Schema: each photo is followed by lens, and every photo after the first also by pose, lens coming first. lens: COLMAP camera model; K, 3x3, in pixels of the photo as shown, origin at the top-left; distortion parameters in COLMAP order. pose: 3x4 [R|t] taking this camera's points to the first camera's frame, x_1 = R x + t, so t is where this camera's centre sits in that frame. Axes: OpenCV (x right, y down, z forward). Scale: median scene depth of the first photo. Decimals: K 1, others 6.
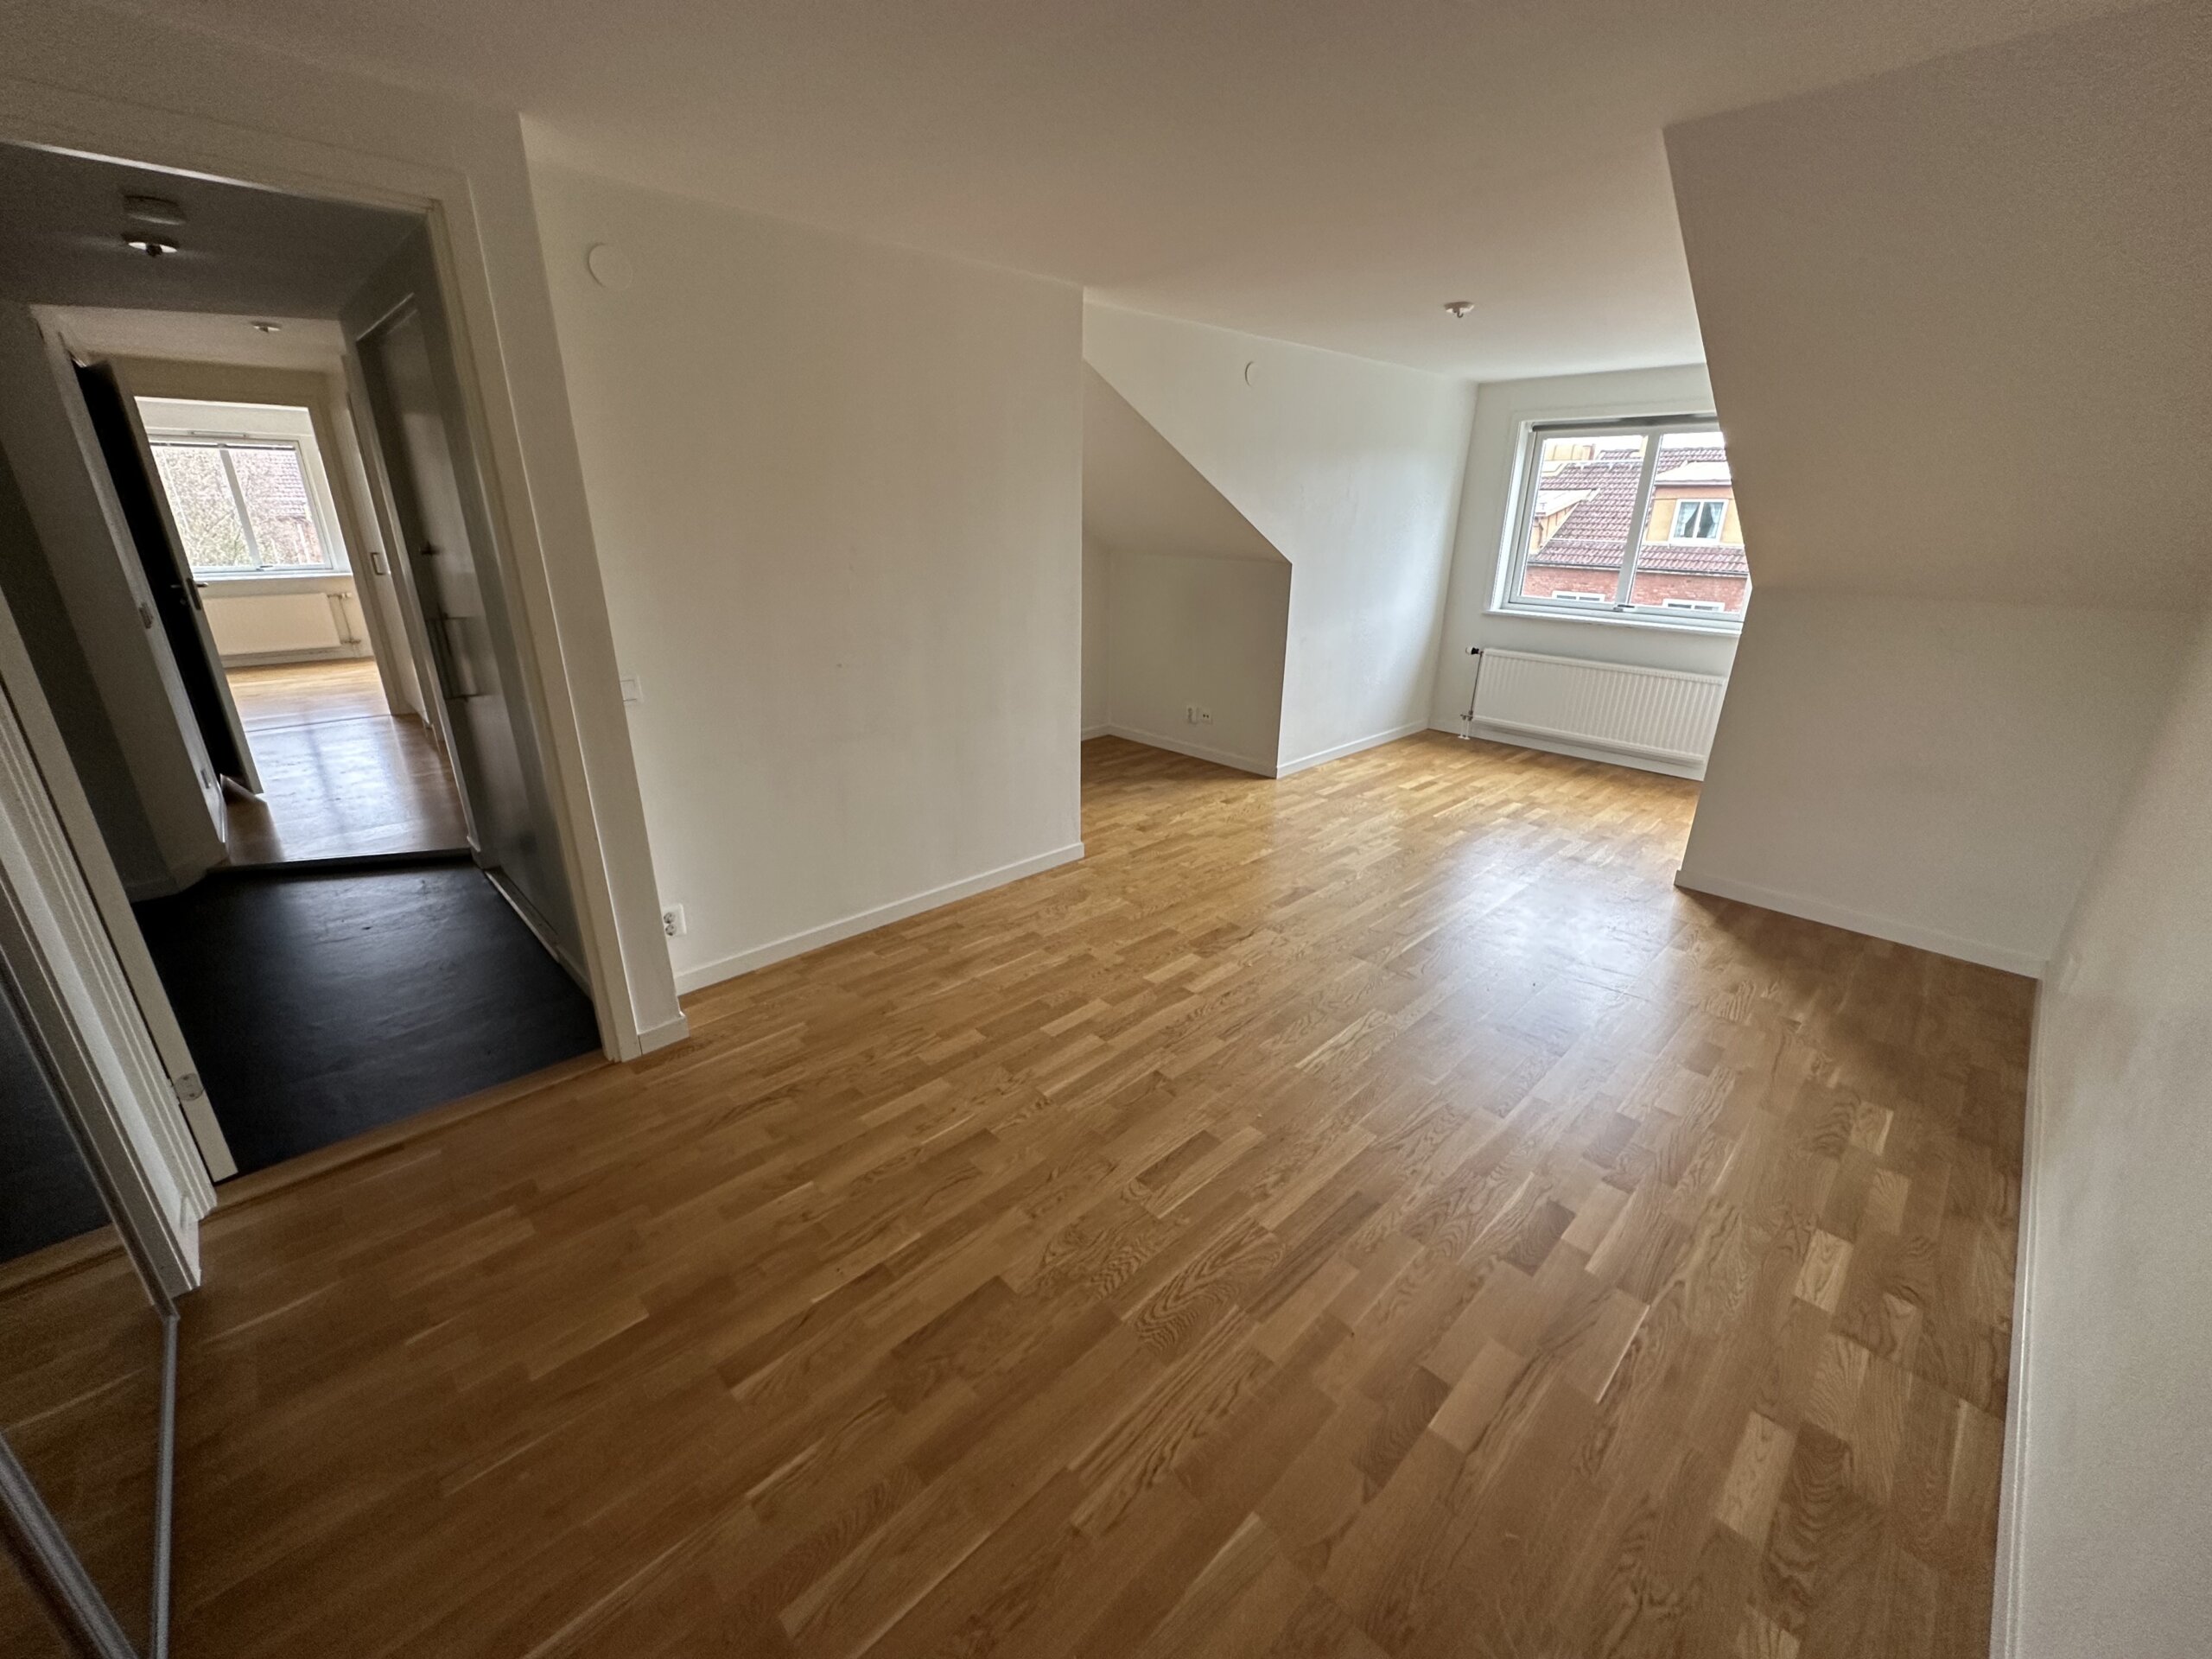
lens RADIAL K [[878.0, 0, 1098.4], [0, 878.0, 816.5], [0, 0, 1]] dist [-0.004178, 0.000566]
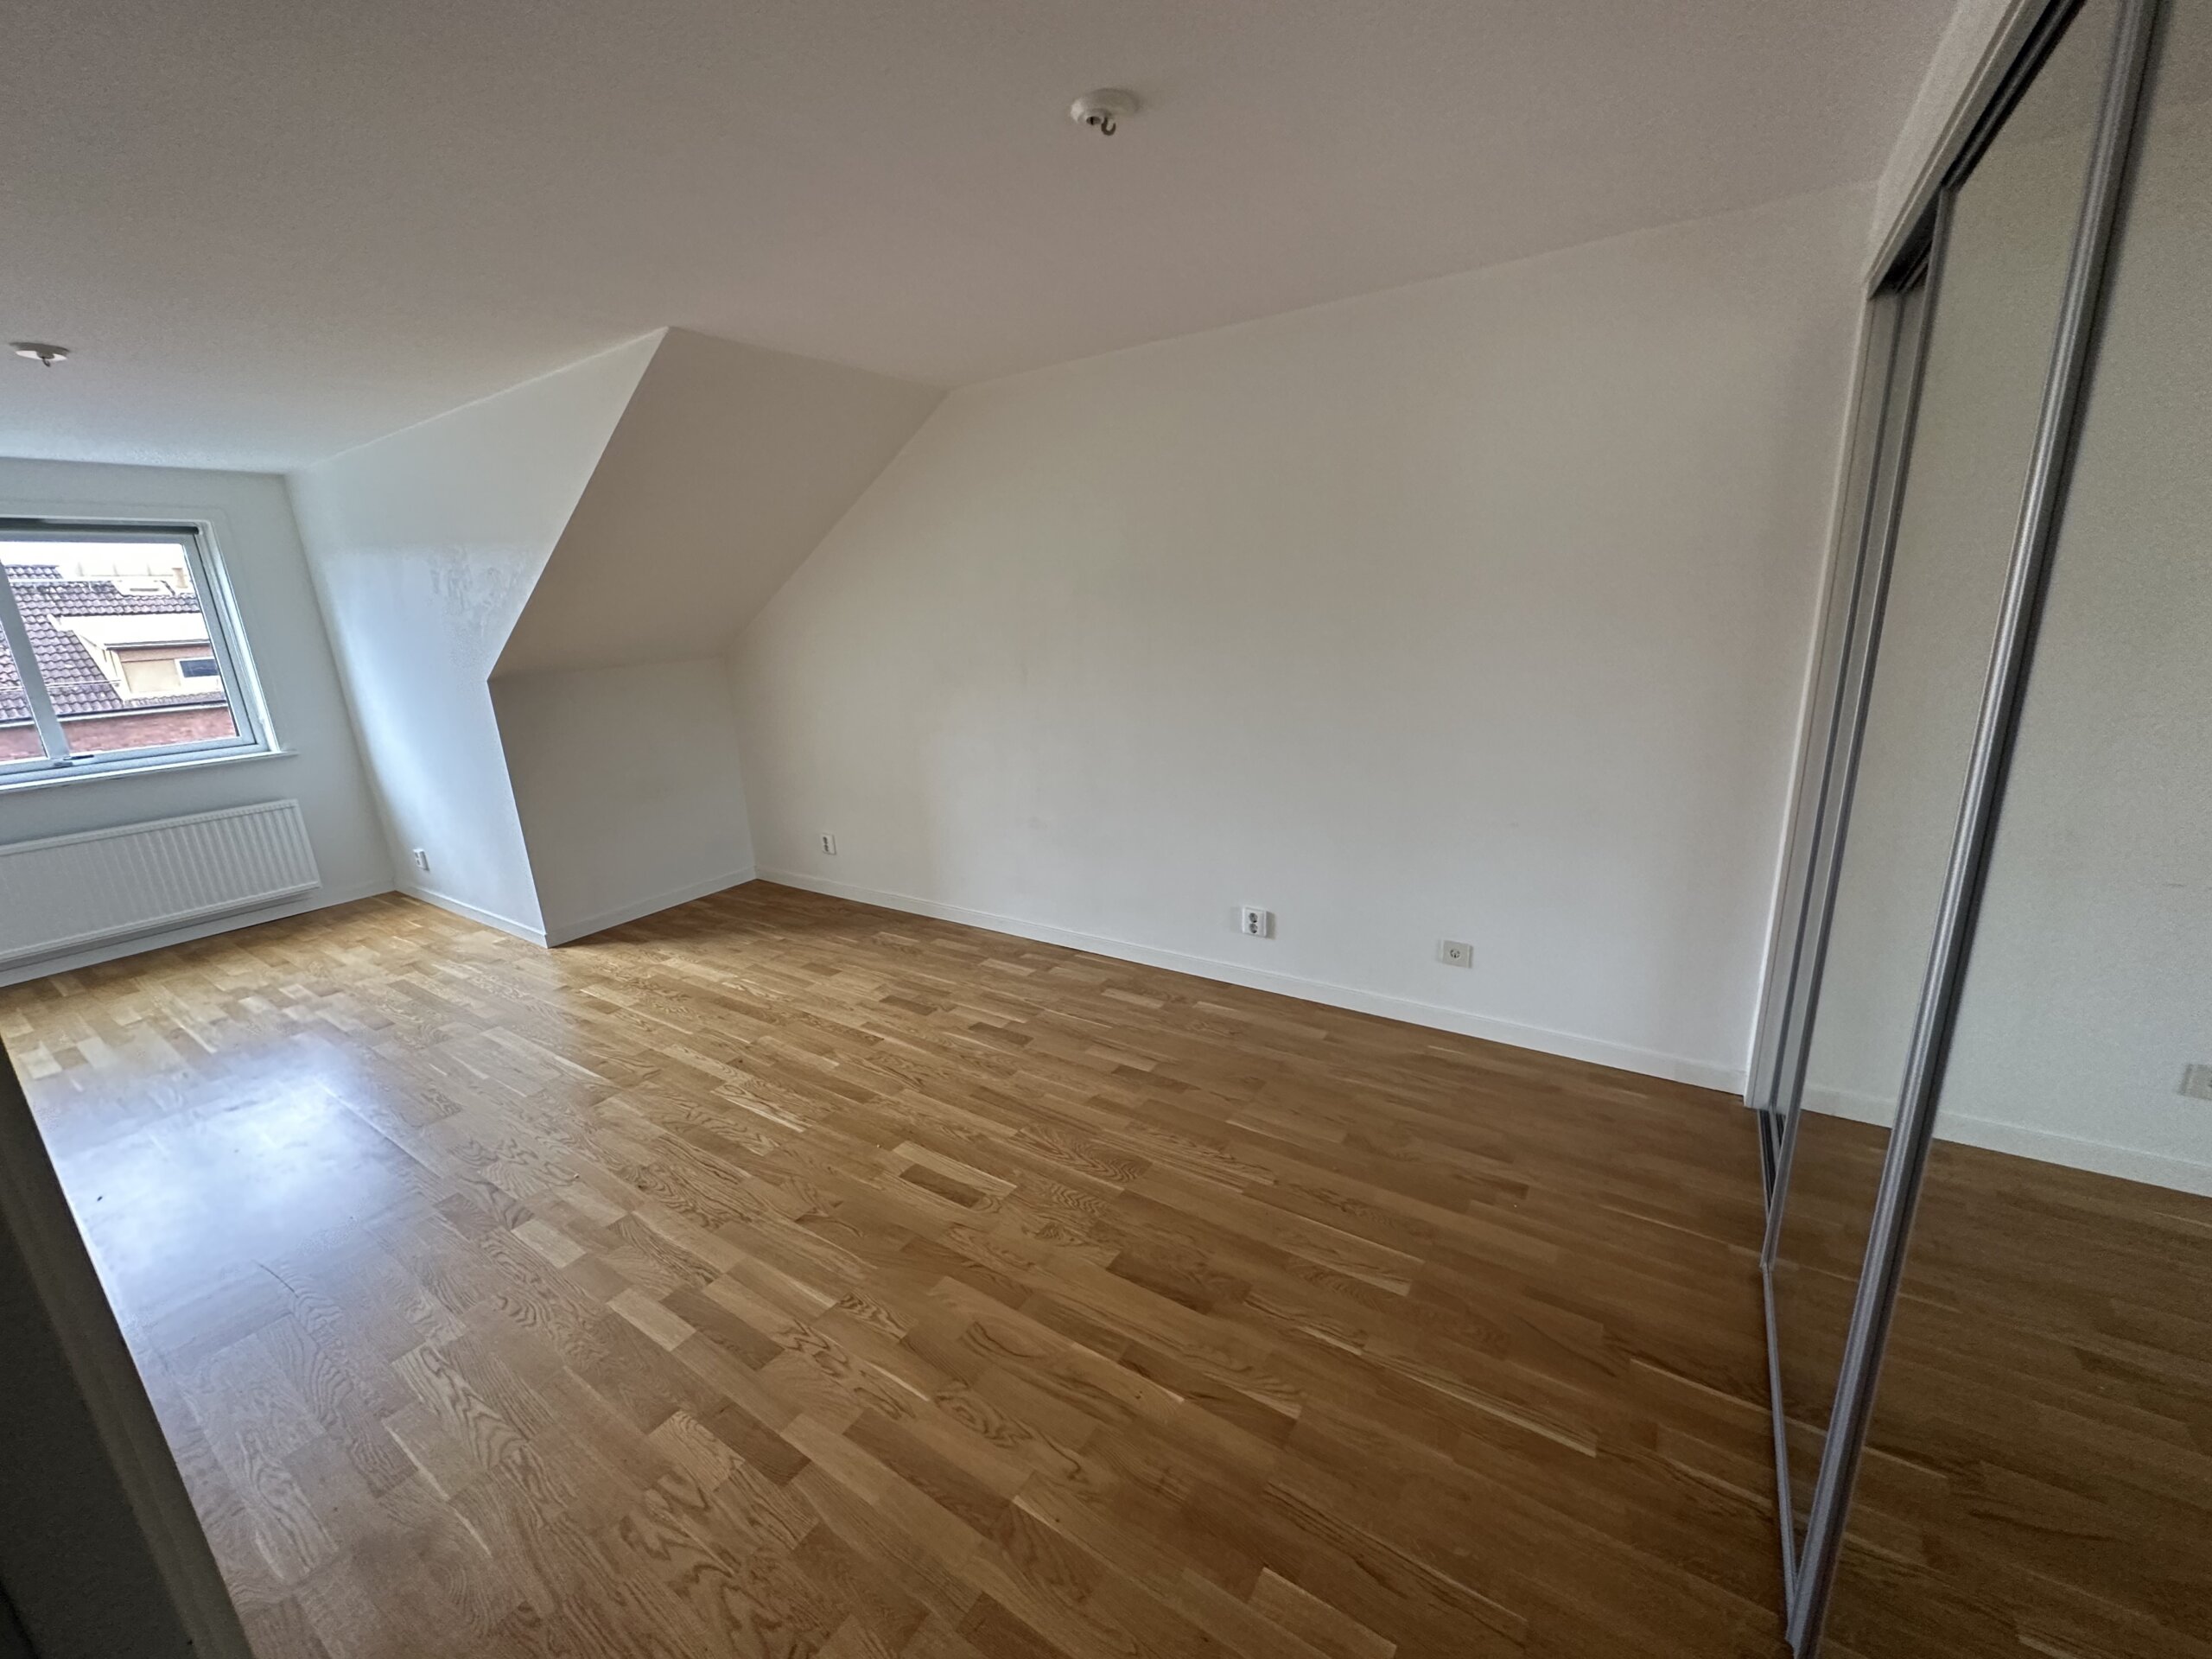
lens RADIAL K [[878.0, 0, 1093.9], [0, 878.0, 839.9], [0, 0, 1]] dist [-0.004178, 0.000566]
pose [[-0.210084, -0.265257, 0.941012, -0.663495], [0.368872, 0.869853, 0.327551, -0.203966], [-0.905427, 0.415926, -0.084896, 0.586243]]
